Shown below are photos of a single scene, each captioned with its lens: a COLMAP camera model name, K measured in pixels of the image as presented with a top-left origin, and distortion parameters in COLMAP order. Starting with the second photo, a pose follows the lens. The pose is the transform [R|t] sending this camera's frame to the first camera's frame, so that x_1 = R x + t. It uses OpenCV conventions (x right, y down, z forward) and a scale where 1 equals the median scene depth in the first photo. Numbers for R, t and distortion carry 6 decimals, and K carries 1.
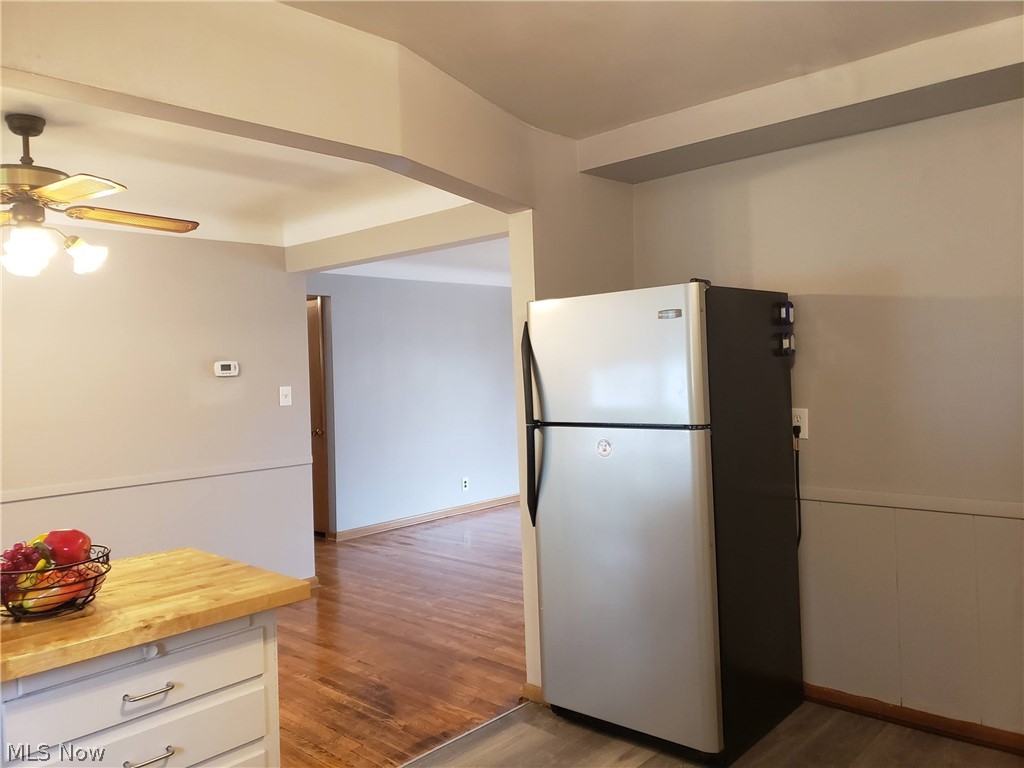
lens RADIAL K [[799.9, 0, 514.3], [0, 799.9, 388.8], [0, 0, 1]] dist [0.071297, -0.046940]
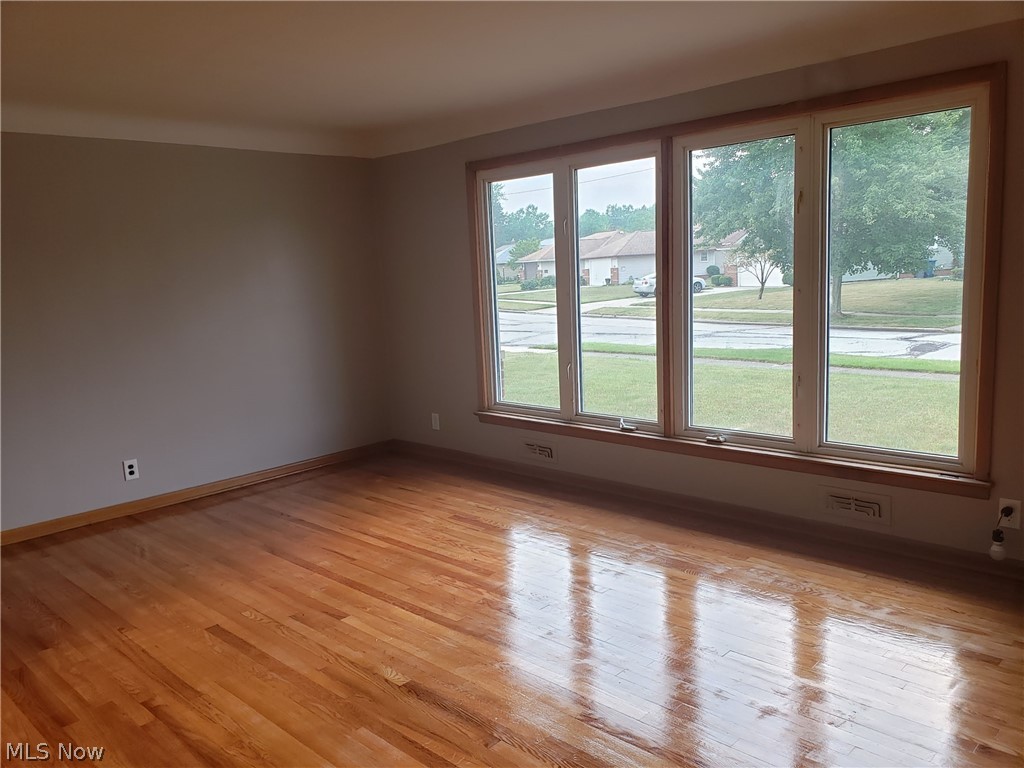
lens RADIAL K [[799.9, 0, 508.7], [0, 799.9, 391.5], [0, 0, 1]] dist [0.071297, -0.046940]
pose [[0.999323, 0.001207, -0.036776, 0.399407], [0.003613, 0.991413, 0.130716, -0.039939], [0.036618, -0.130761, 0.990737, 0.573100]]
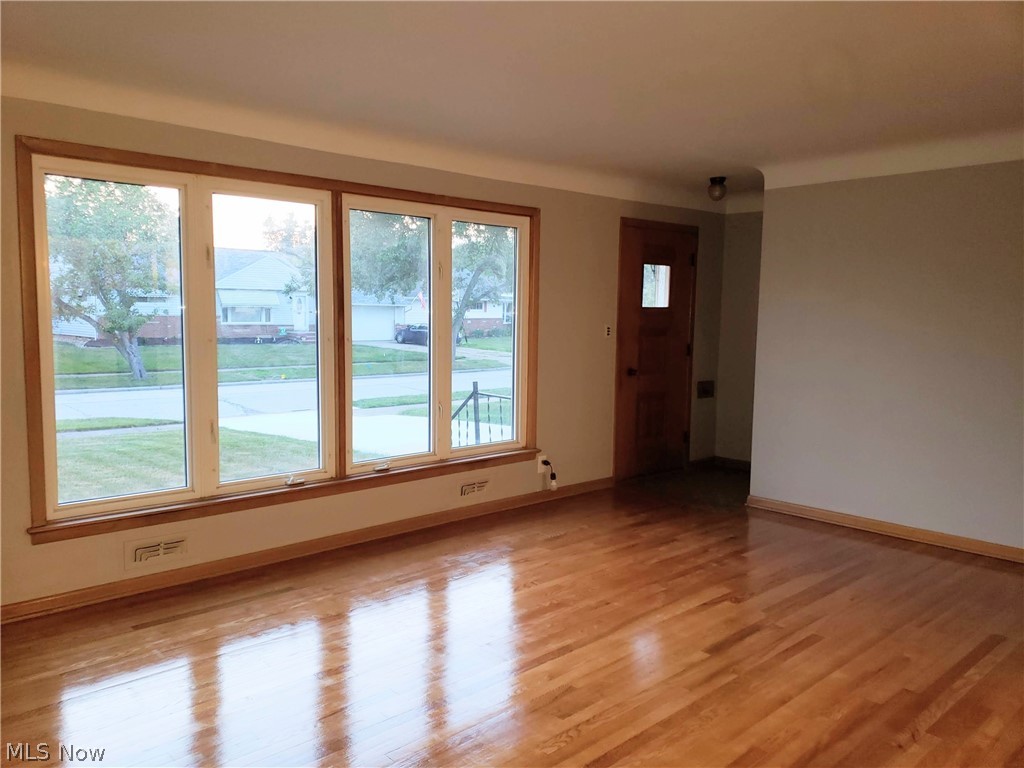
lens RADIAL K [[799.9, 0, 507.2], [0, 799.9, 379.9], [0, 0, 1]] dist [0.071297, -0.046940]
pose [[0.067074, -0.044004, 0.996777, -0.340858], [0.011597, 0.998994, 0.043322, -0.021885], [-0.997681, 0.008654, 0.067517, 1.201592]]
